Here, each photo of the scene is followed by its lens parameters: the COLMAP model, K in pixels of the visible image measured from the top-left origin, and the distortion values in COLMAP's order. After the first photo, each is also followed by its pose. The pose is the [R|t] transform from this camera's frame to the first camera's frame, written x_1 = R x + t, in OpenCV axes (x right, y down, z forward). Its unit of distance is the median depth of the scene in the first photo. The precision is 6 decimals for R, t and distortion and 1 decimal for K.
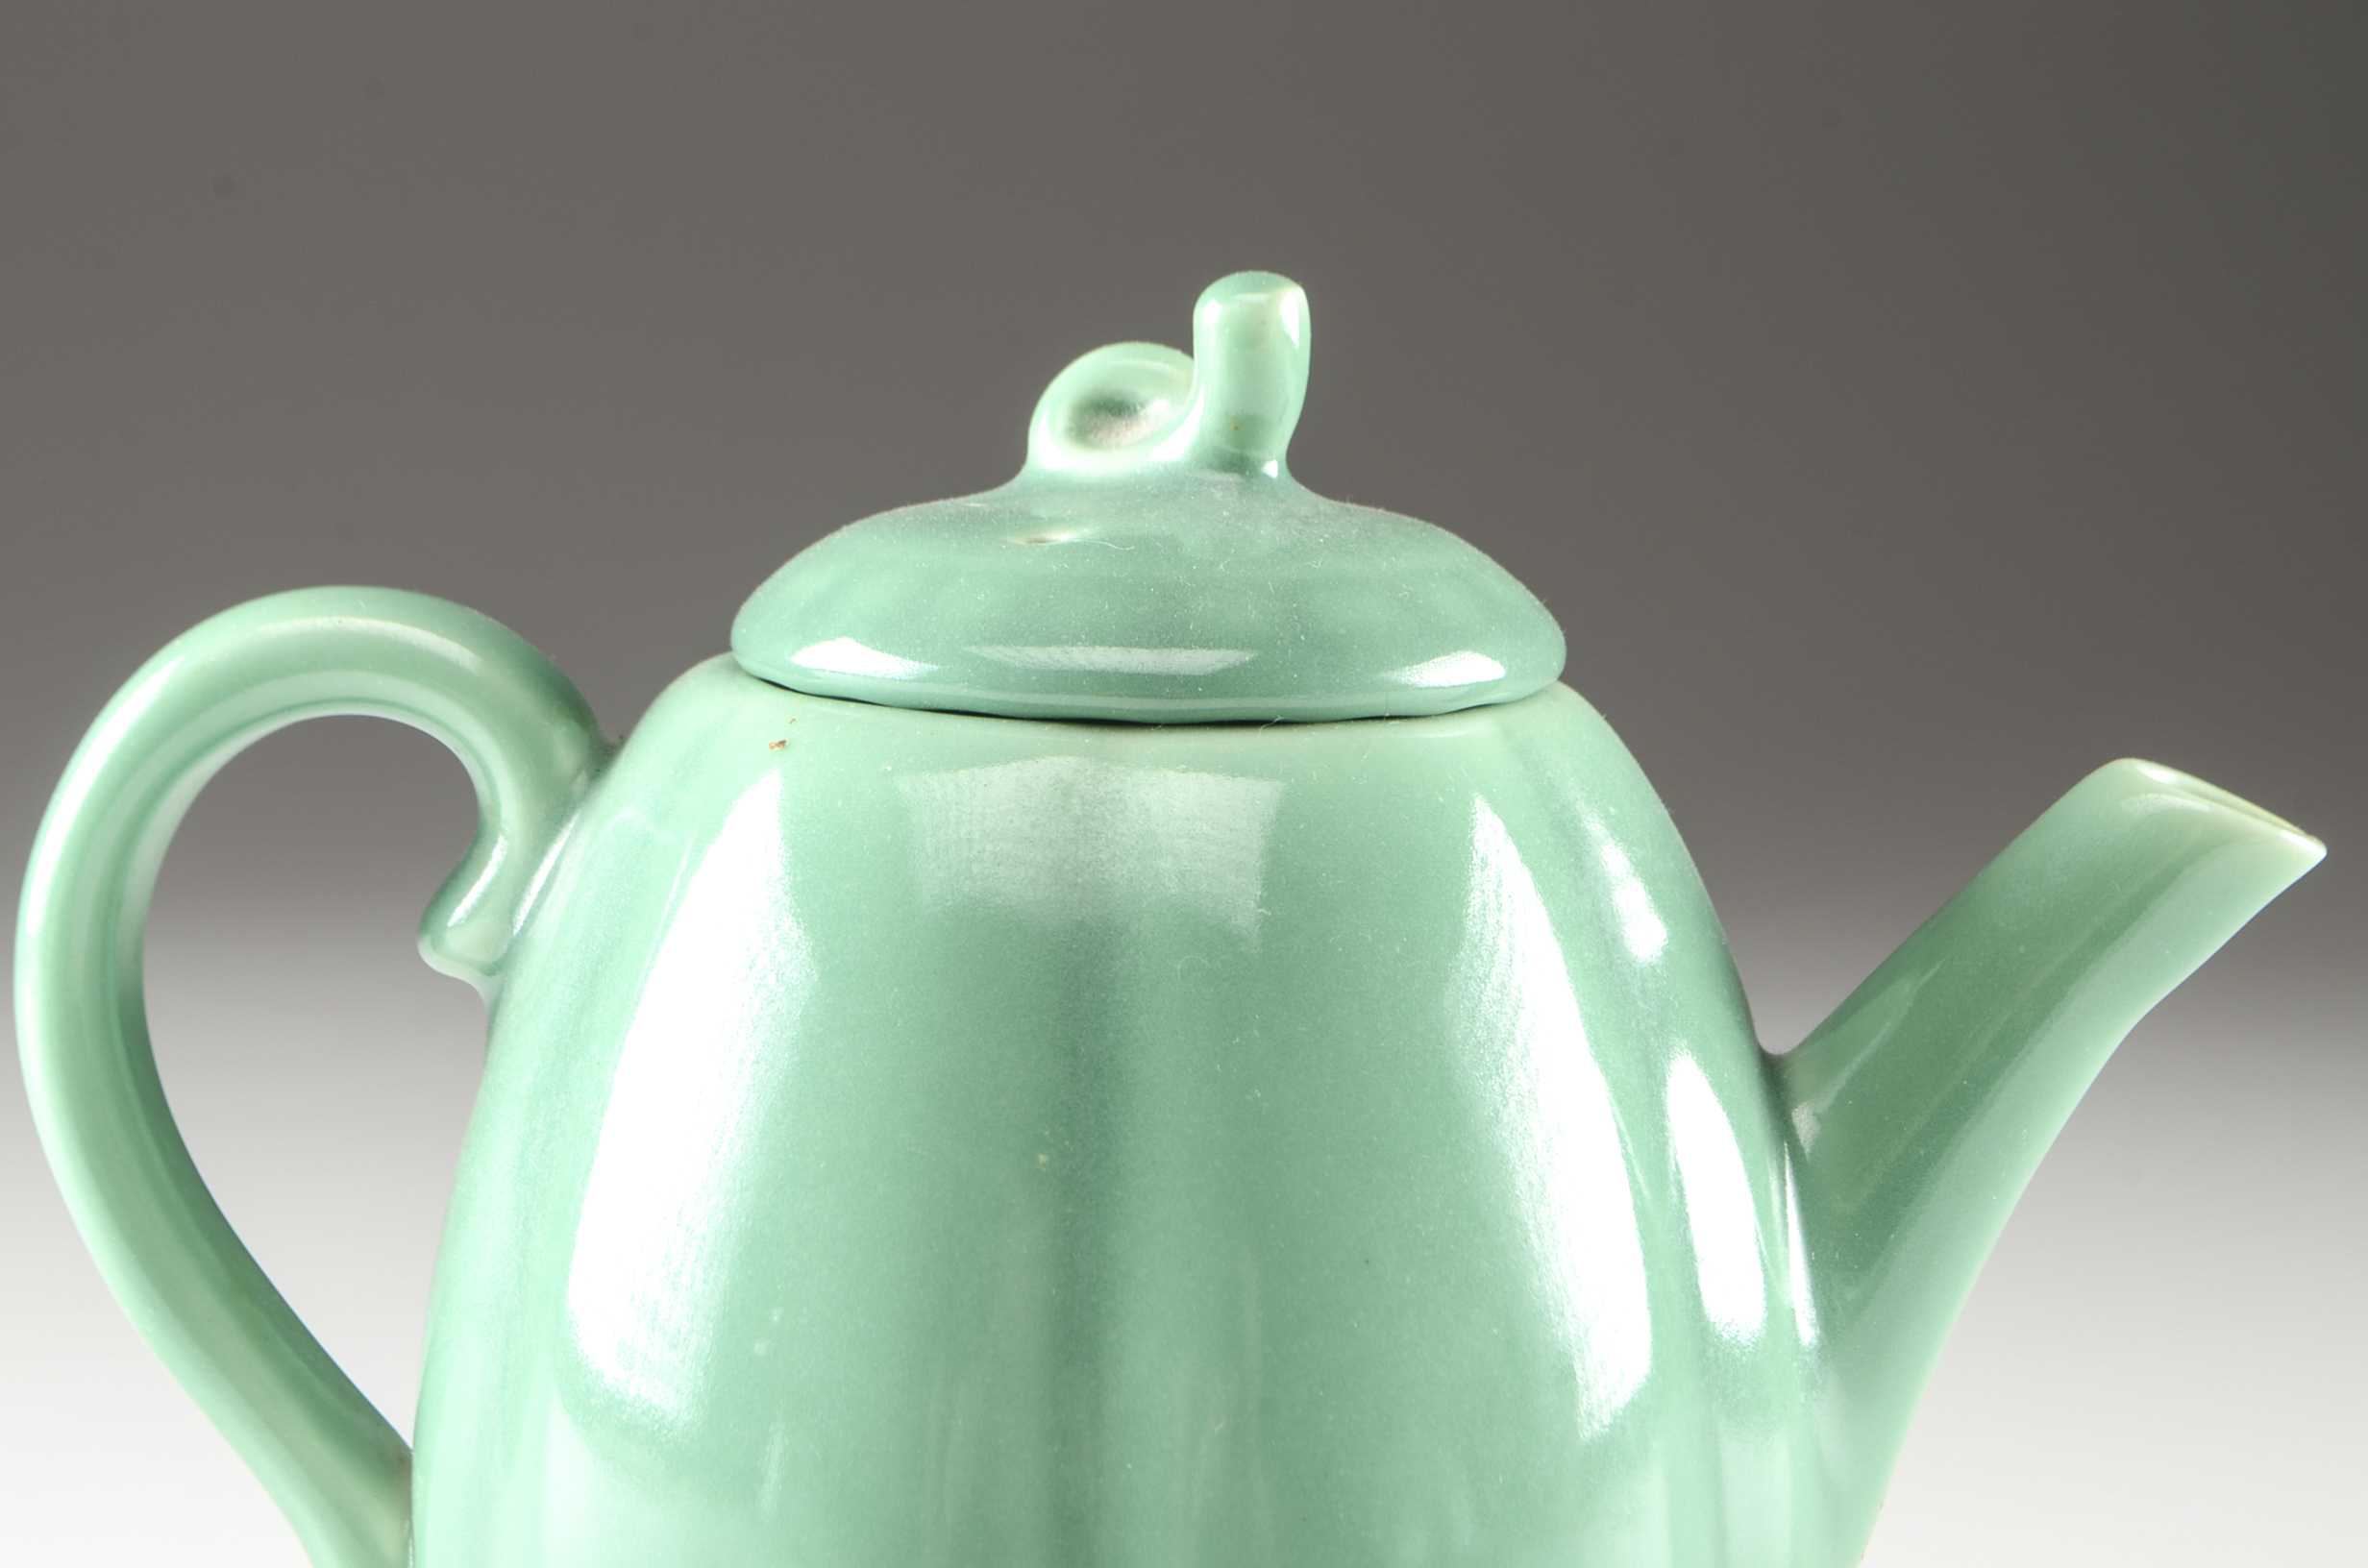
lens RADIAL K [[5575.3, 0, 1184.0], [0, 5575.3, 784.0], [0, 0, 1]] dist [-0.093392, 0.032080]
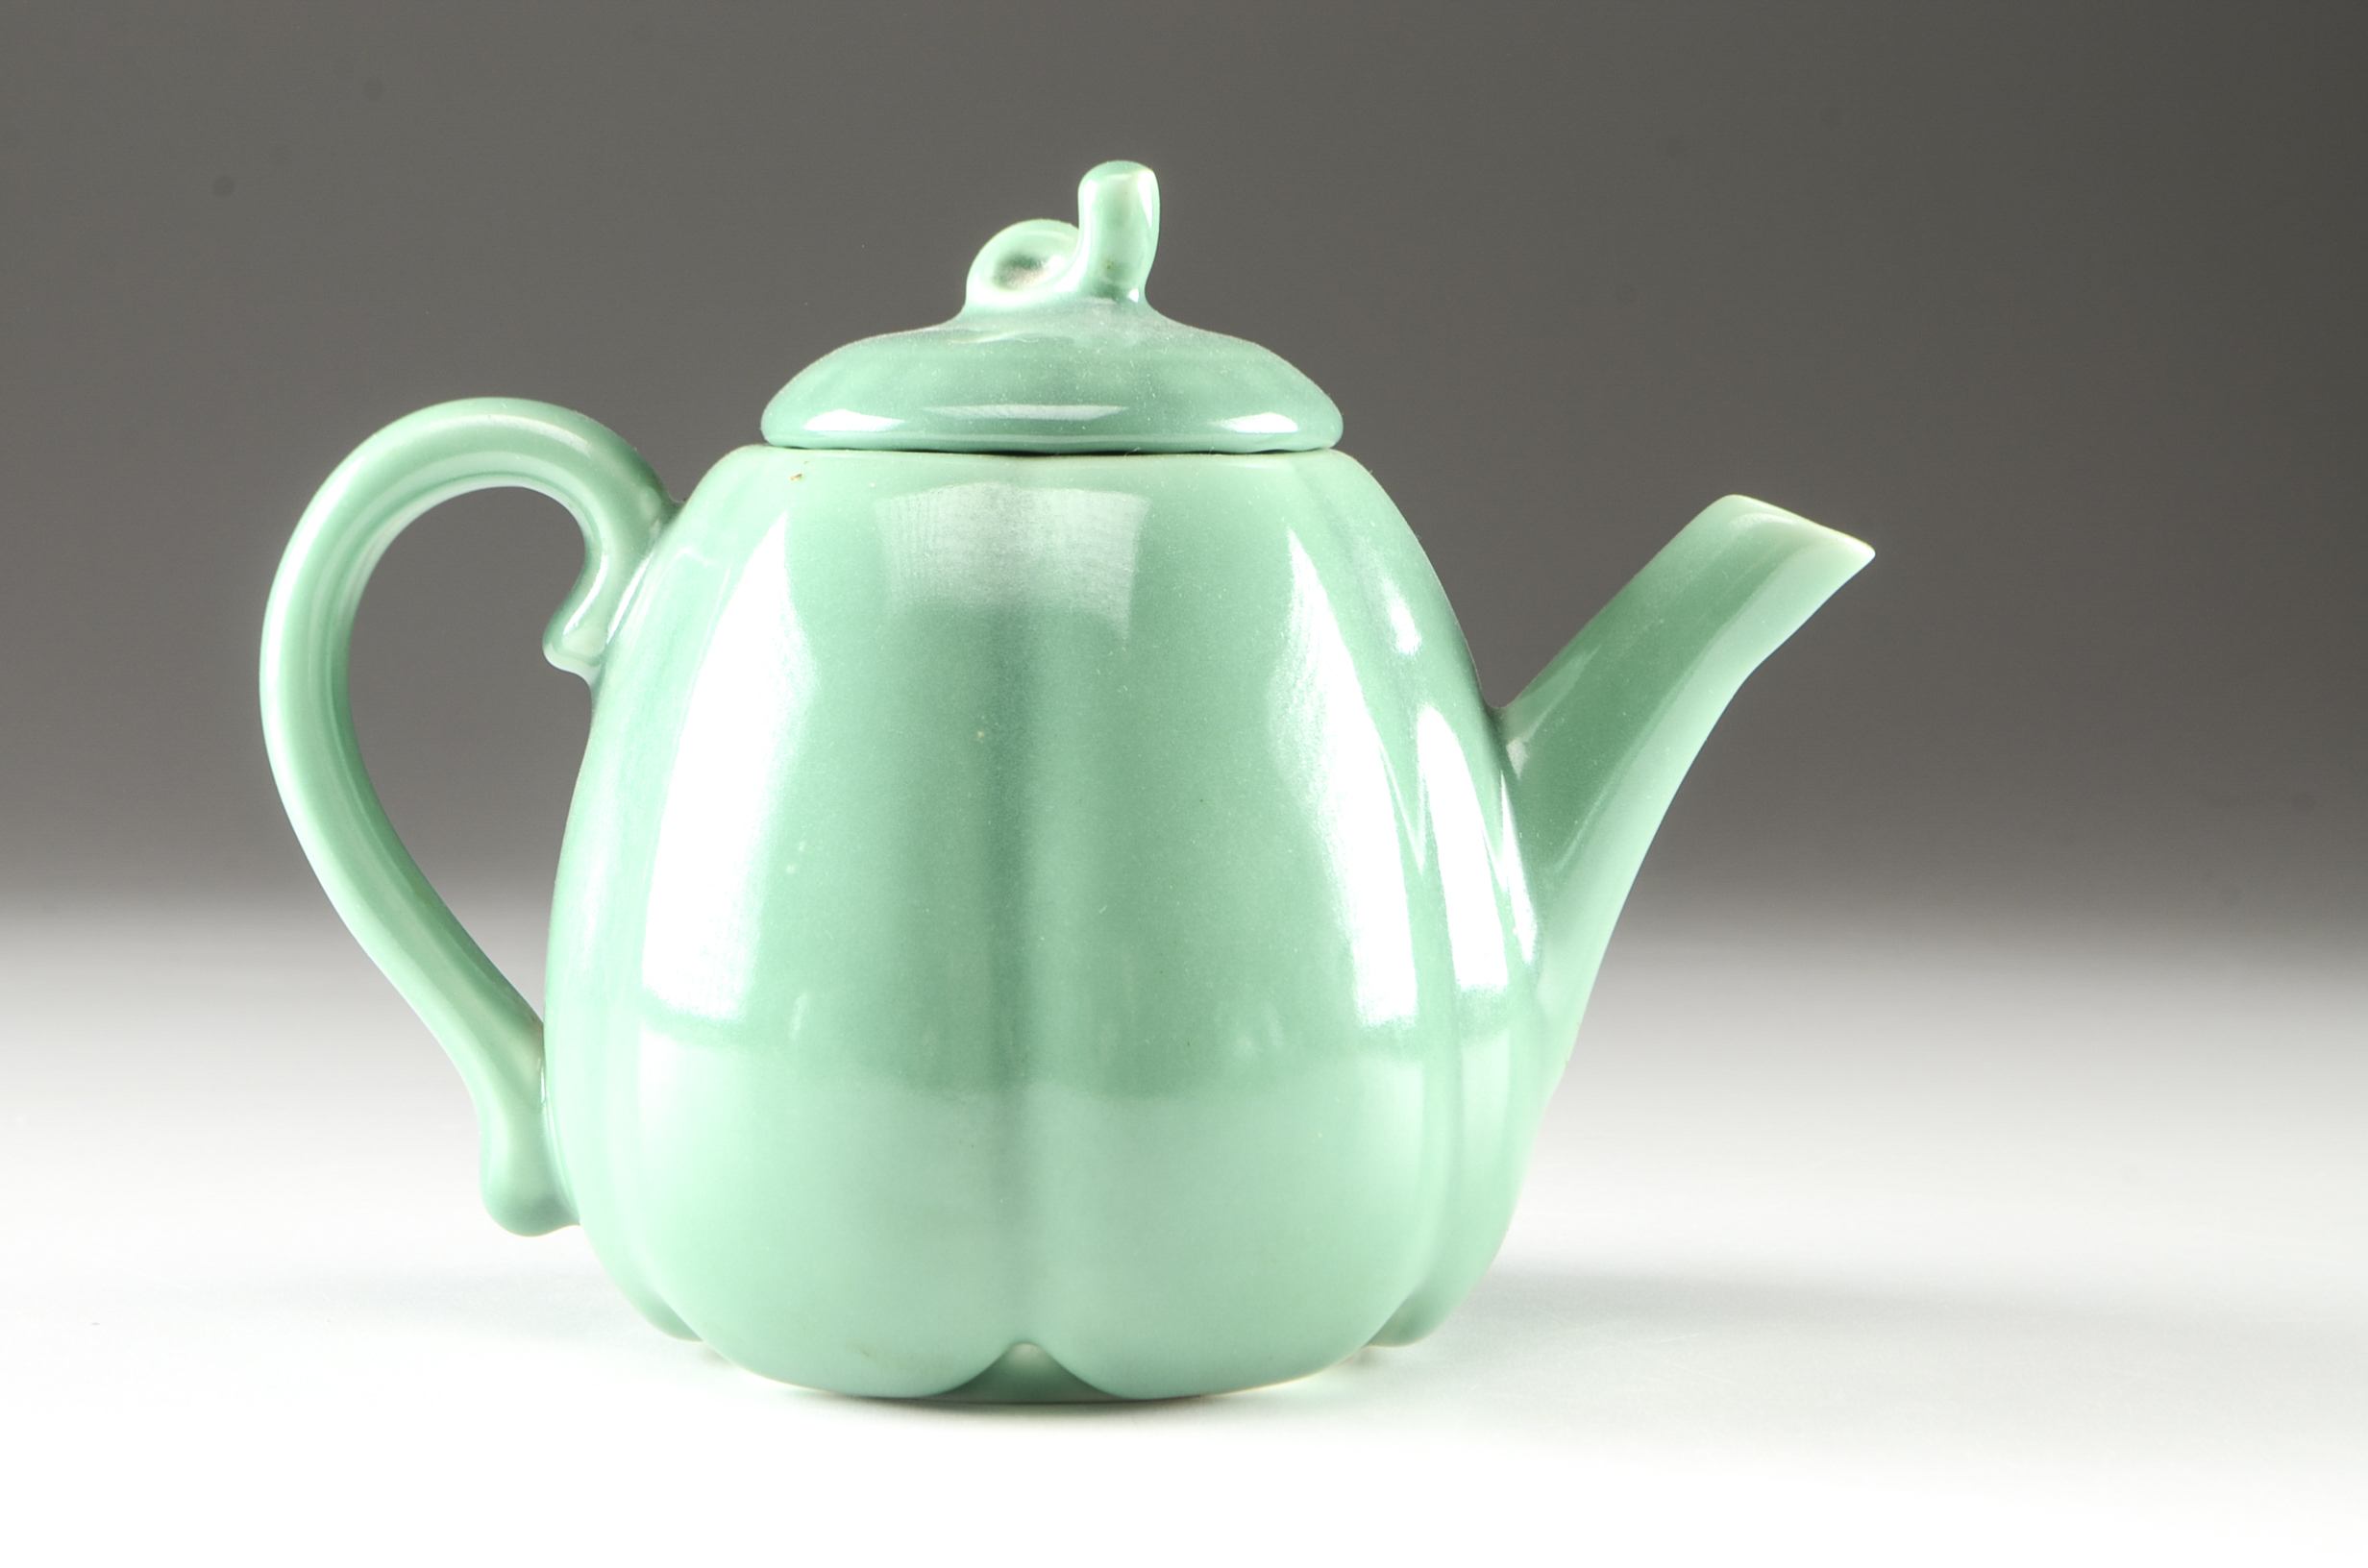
lens RADIAL K [[5575.3, 0, 1184.0], [0, 5575.3, 784.0], [0, 0, 1]] dist [-0.093392, 0.032080]
pose [[0.999840, -0.017013, 0.005512, 0.018801], [0.017271, 0.998564, -0.050707, 0.145465], [-0.004641, 0.050794, 0.998698, -0.443270]]
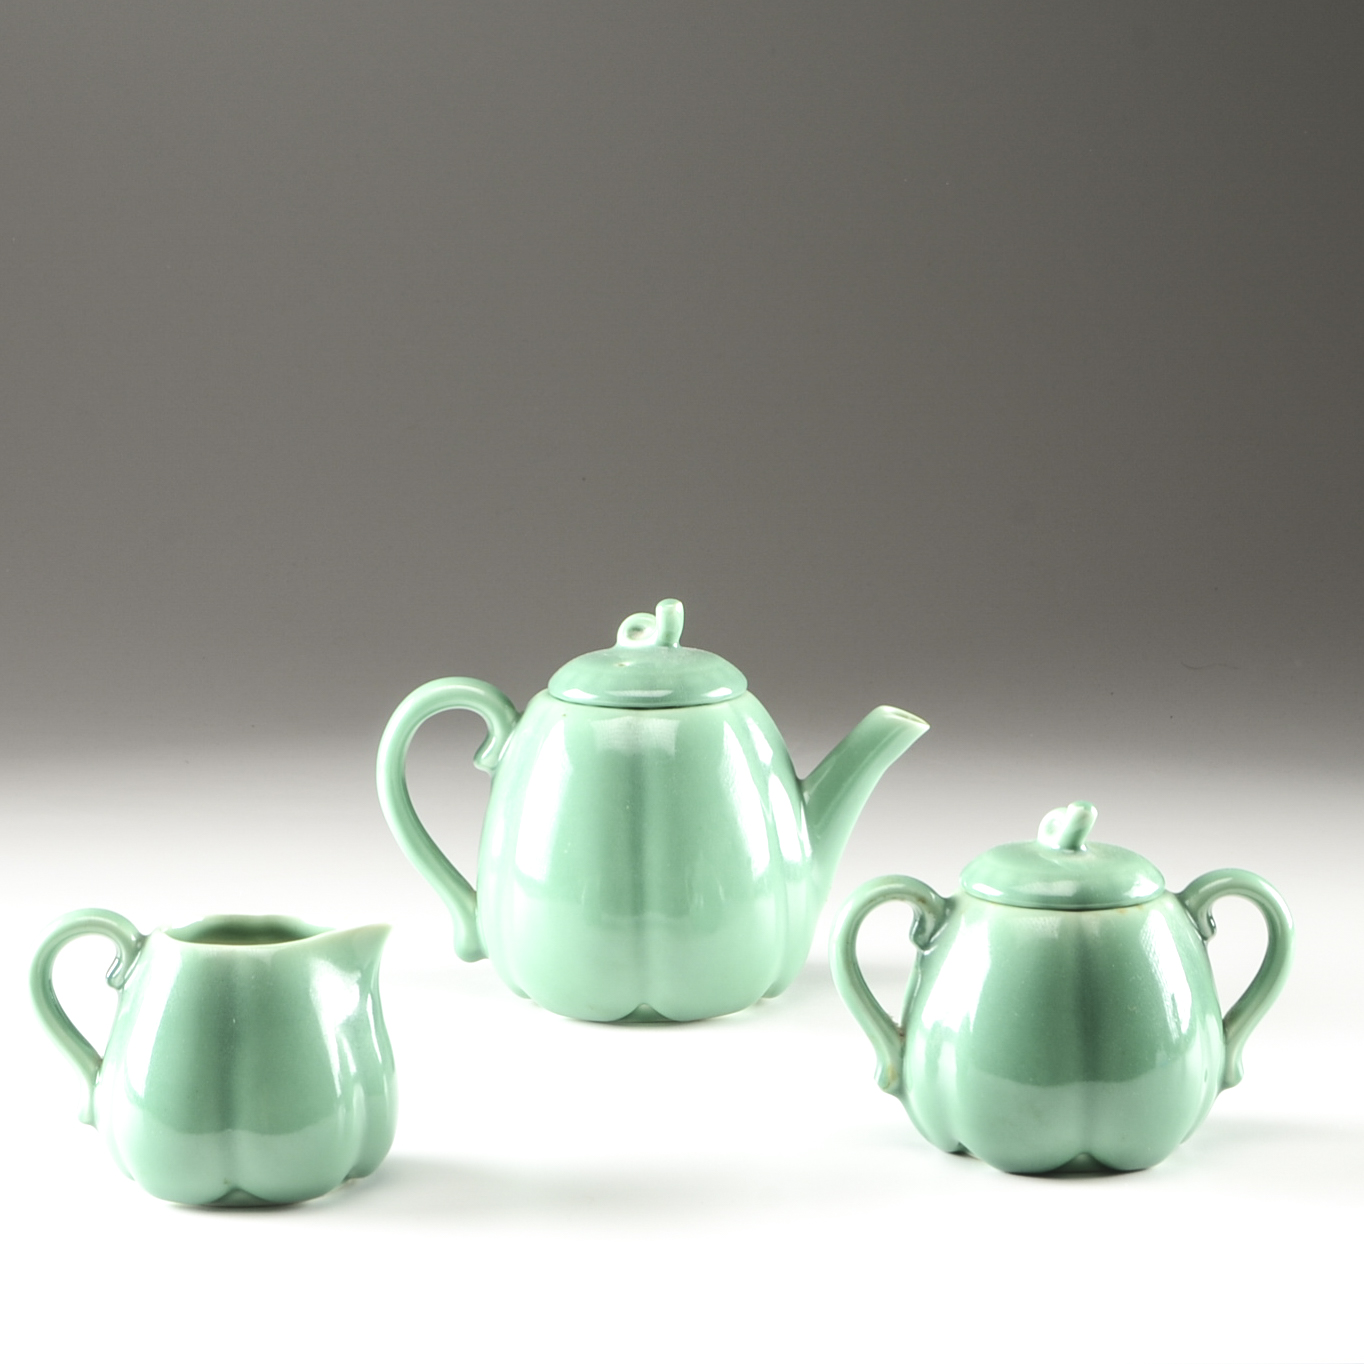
lens RADIAL K [[3859.9, 0, 682.0], [0, 3859.9, 682.0], [0, 0, 1]] dist [0.097734, 0.168348]
pose [[0.999569, -0.029201, 0.002880, 0.011693], [0.029145, 0.999415, 0.017896, -0.082203], [-0.003400, -0.017805, 0.999836, -1.969092]]
